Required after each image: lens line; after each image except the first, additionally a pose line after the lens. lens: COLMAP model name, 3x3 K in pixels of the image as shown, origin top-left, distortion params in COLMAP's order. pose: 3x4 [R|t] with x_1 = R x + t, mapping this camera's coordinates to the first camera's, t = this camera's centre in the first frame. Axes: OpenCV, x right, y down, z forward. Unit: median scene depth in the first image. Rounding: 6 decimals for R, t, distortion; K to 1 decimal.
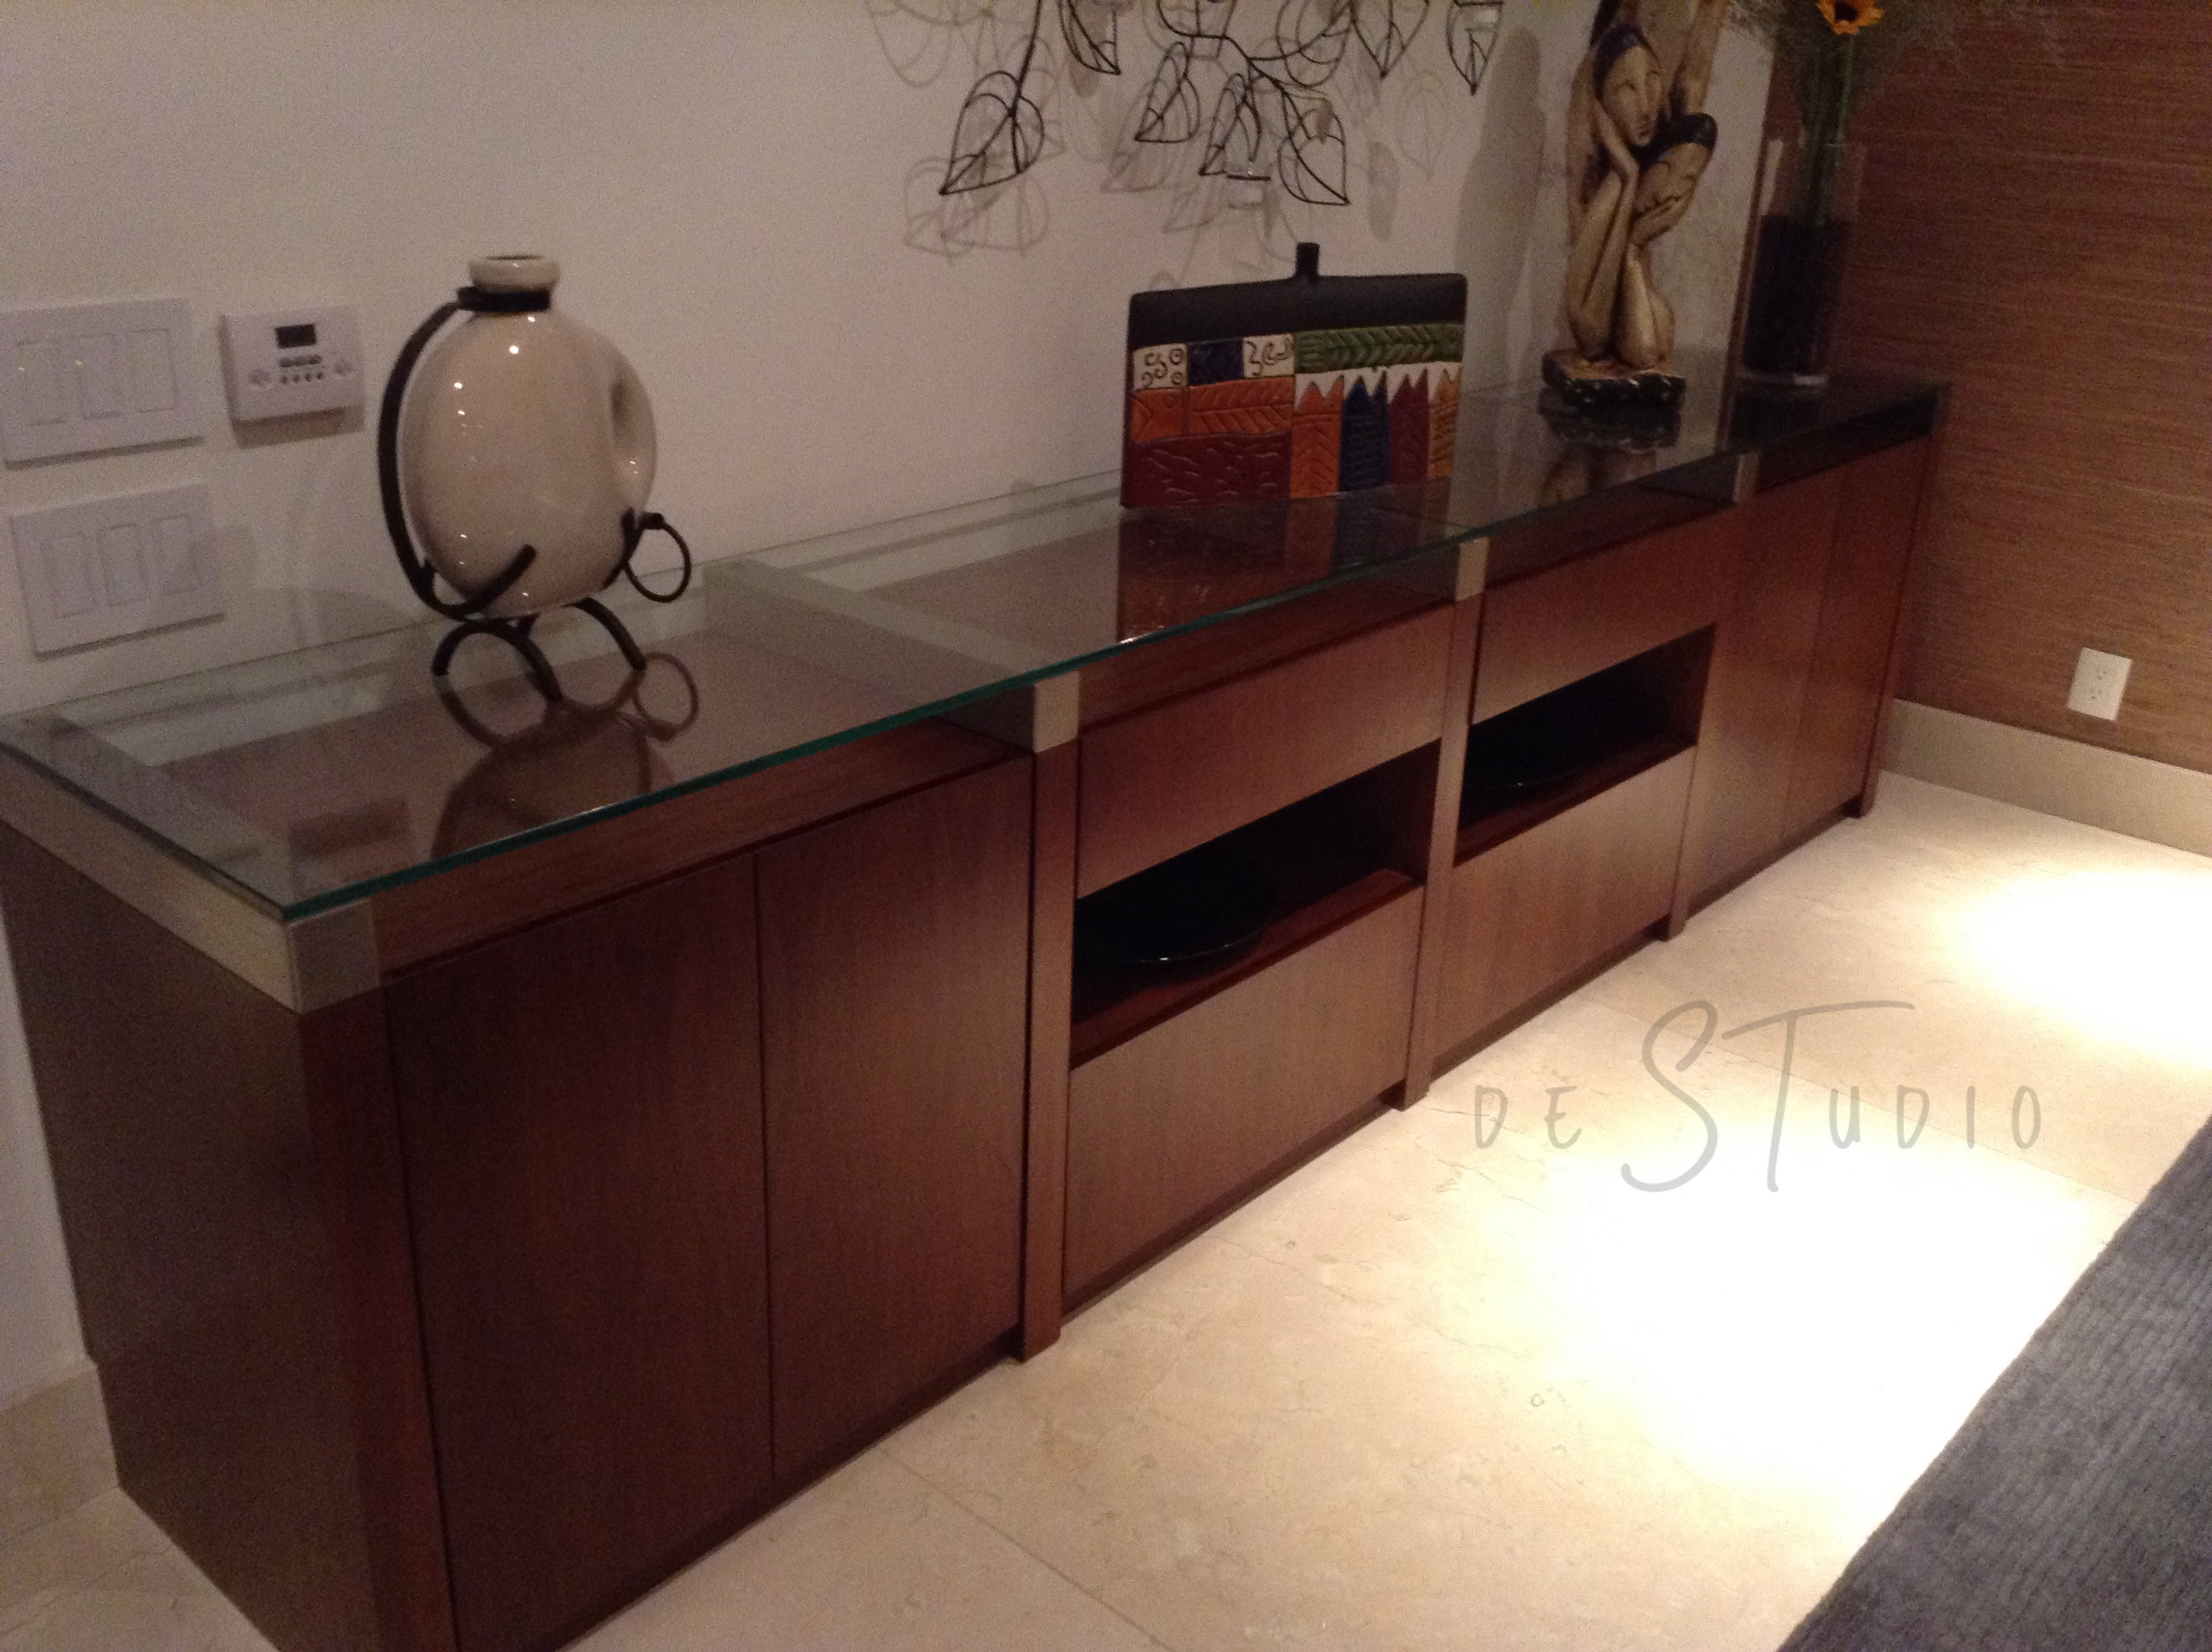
lens RADIAL K [[2077.6, 0, 1110.5], [0, 2077.6, 818.8], [0, 0, 1]] dist [-0.019626, 0.000000]
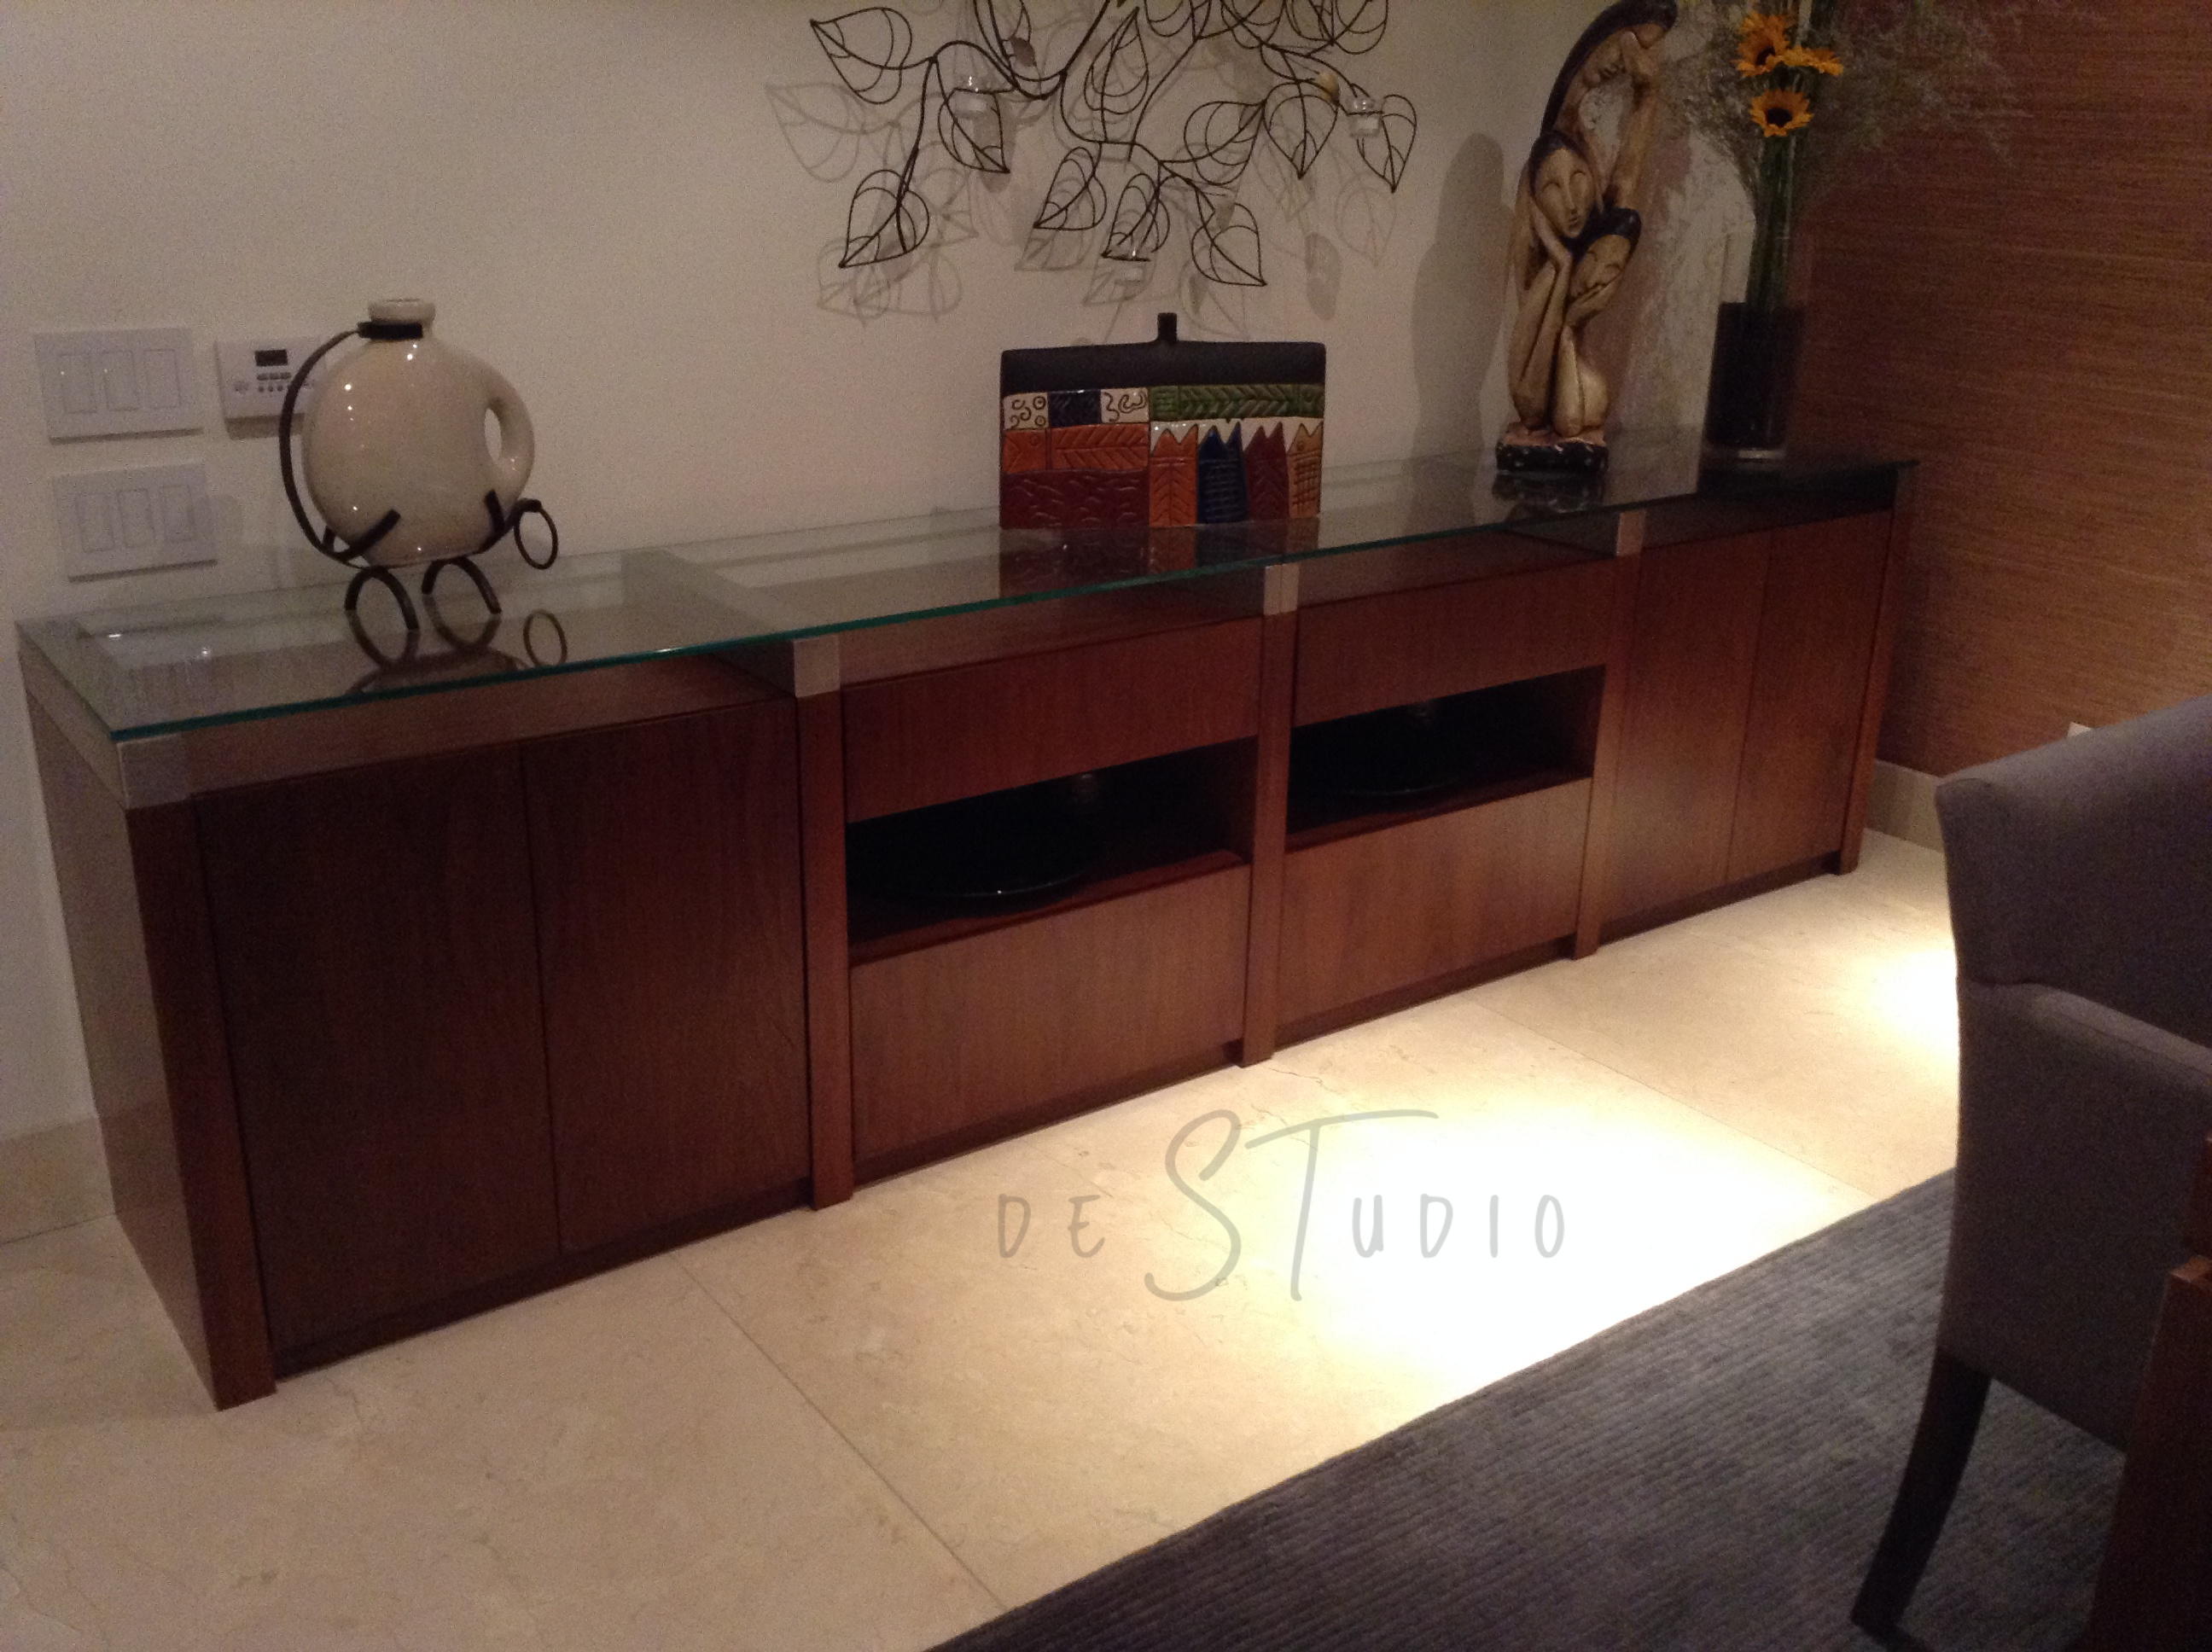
lens RADIAL K [[2077.6, 0, 1100.0], [0, 2077.6, 823.3], [0, 0, 1]] dist [-0.019626, 0.000000]
pose [[0.975932, 0.059554, -0.209785, 0.318600], [-0.070435, 0.996511, -0.044779, 0.068516], [0.206386, 0.058478, 0.976722, -0.147921]]
